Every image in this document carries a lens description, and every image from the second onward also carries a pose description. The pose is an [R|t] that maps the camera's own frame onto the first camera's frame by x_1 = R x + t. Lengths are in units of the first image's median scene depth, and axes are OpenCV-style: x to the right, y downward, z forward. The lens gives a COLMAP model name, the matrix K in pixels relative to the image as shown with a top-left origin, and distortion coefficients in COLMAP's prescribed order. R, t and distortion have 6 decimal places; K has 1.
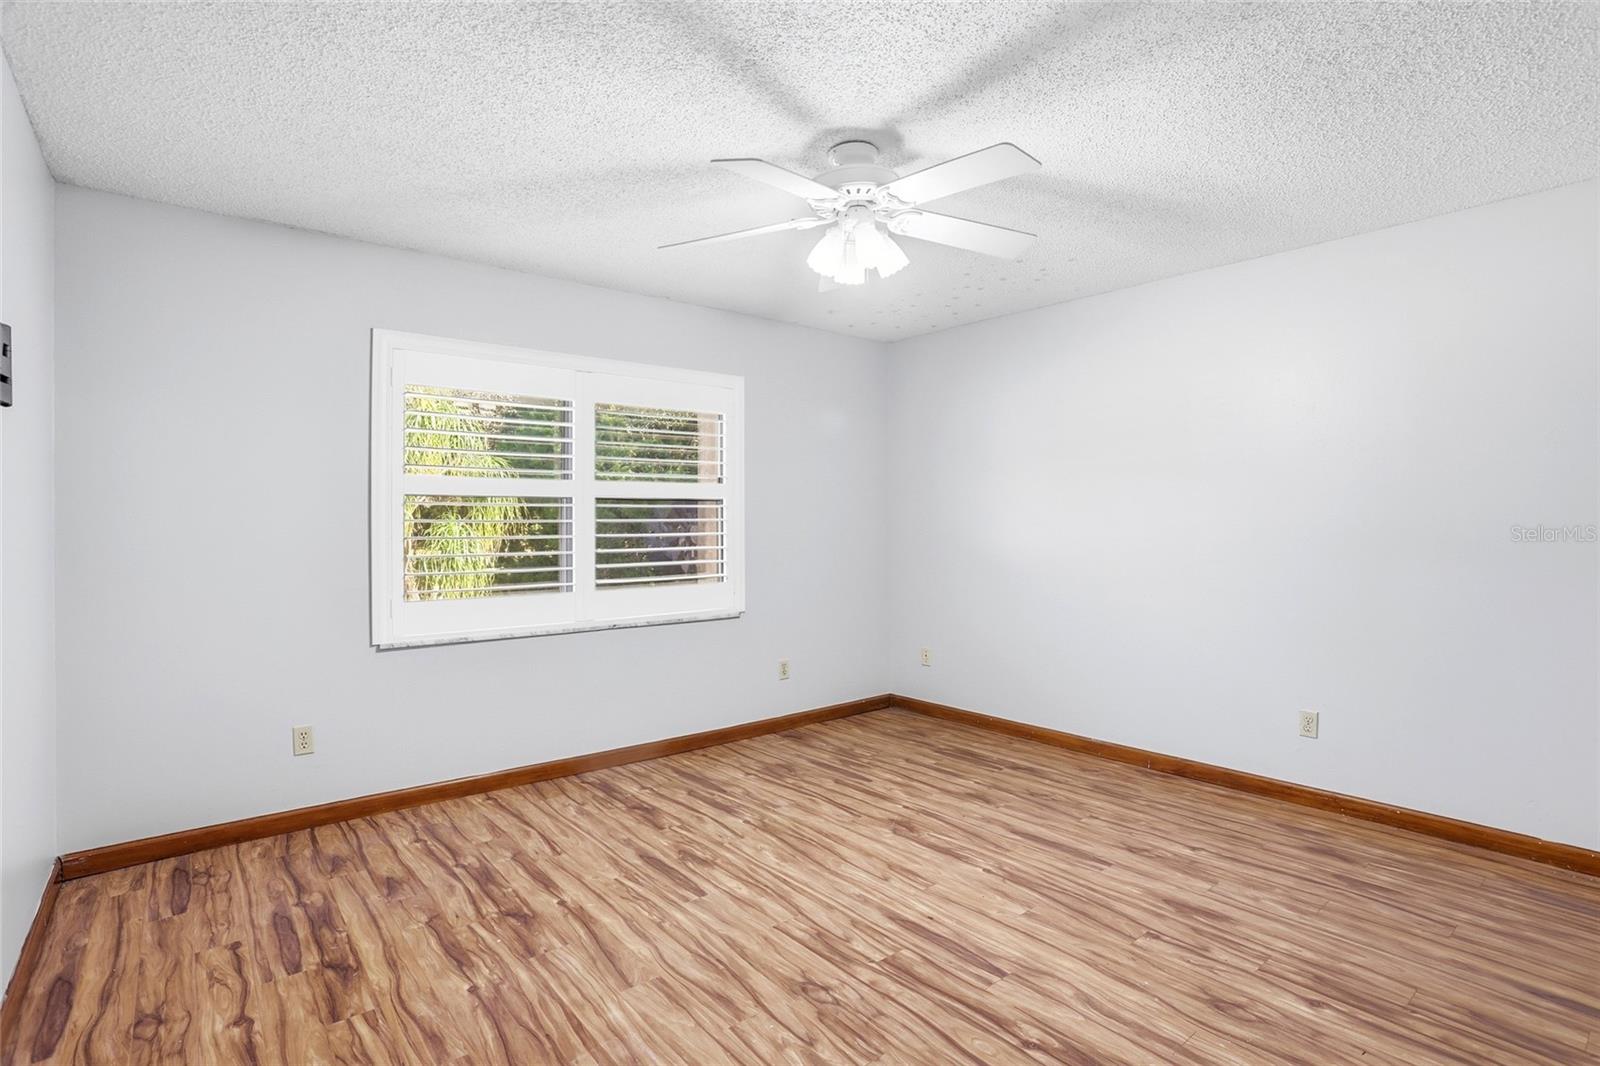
lens RADIAL K [[769.9, 0, 799.4], [0, 769.9, 529.4], [0, 0, 1]] dist [-0.000042, 0.000860]
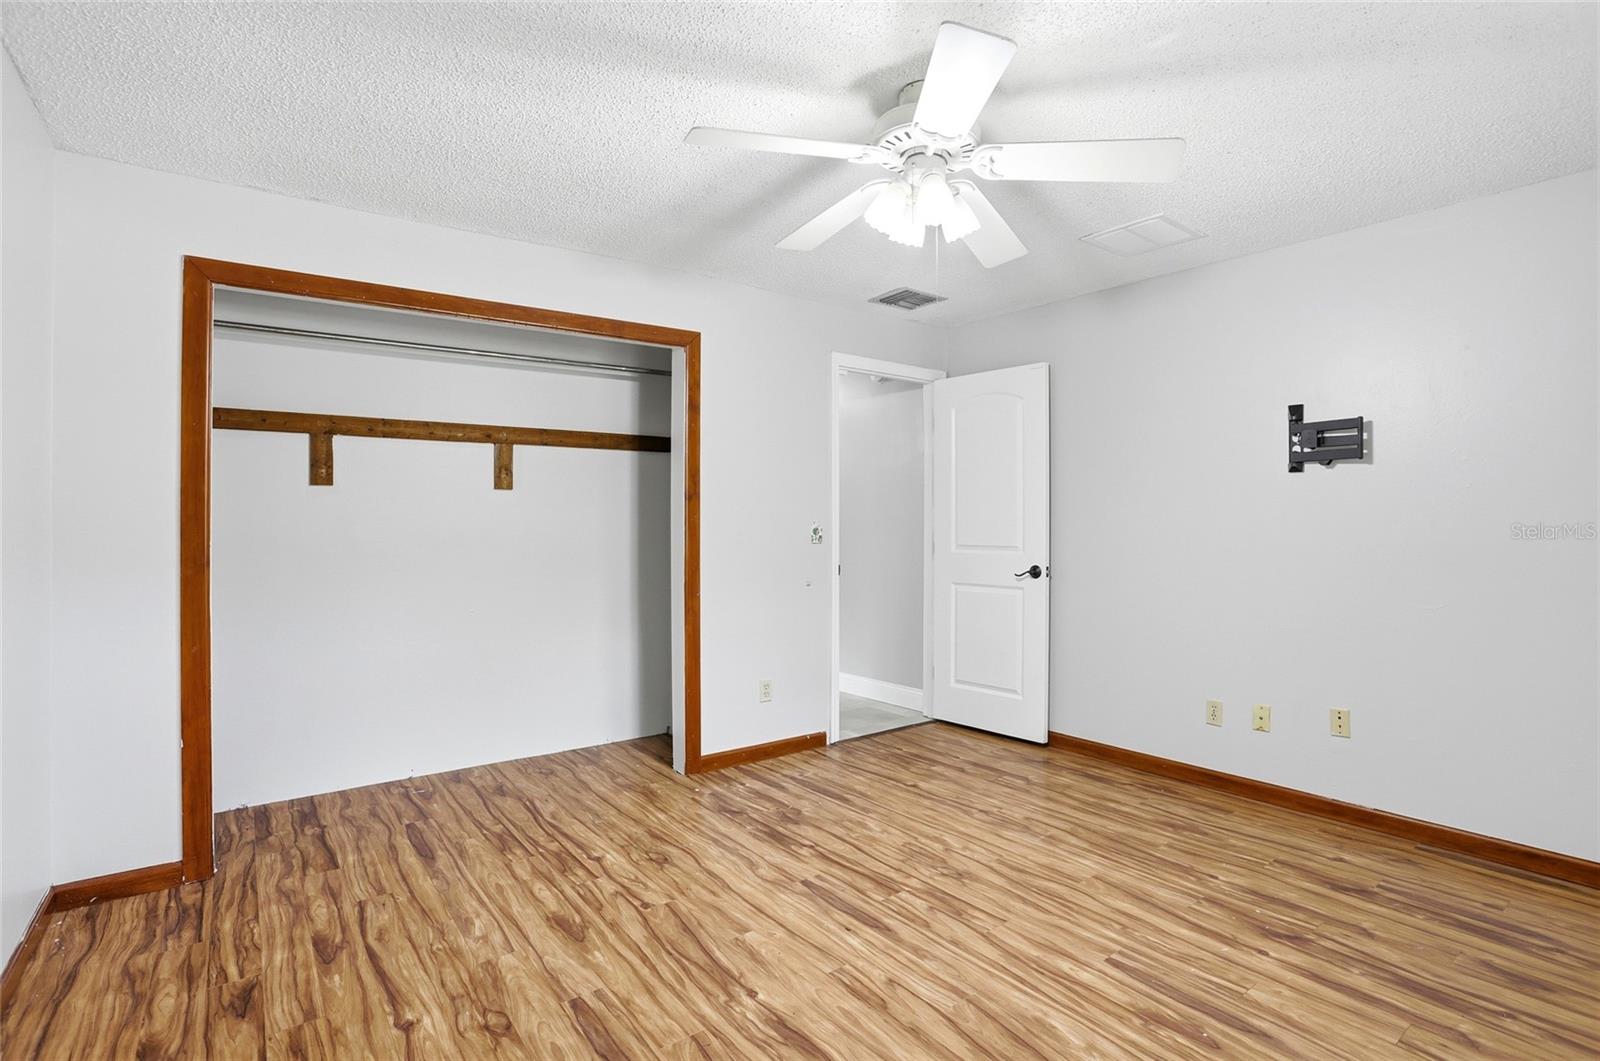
lens RADIAL K [[769.9, 0, 800.1], [0, 769.9, 526.4], [0, 0, 1]] dist [-0.000042, 0.000860]
pose [[-0.999048, 0.000331, 0.043630, 0.193105], [0.001004, 0.999881, 0.015415, -0.018332], [-0.043619, 0.015444, -0.998929, 2.014981]]
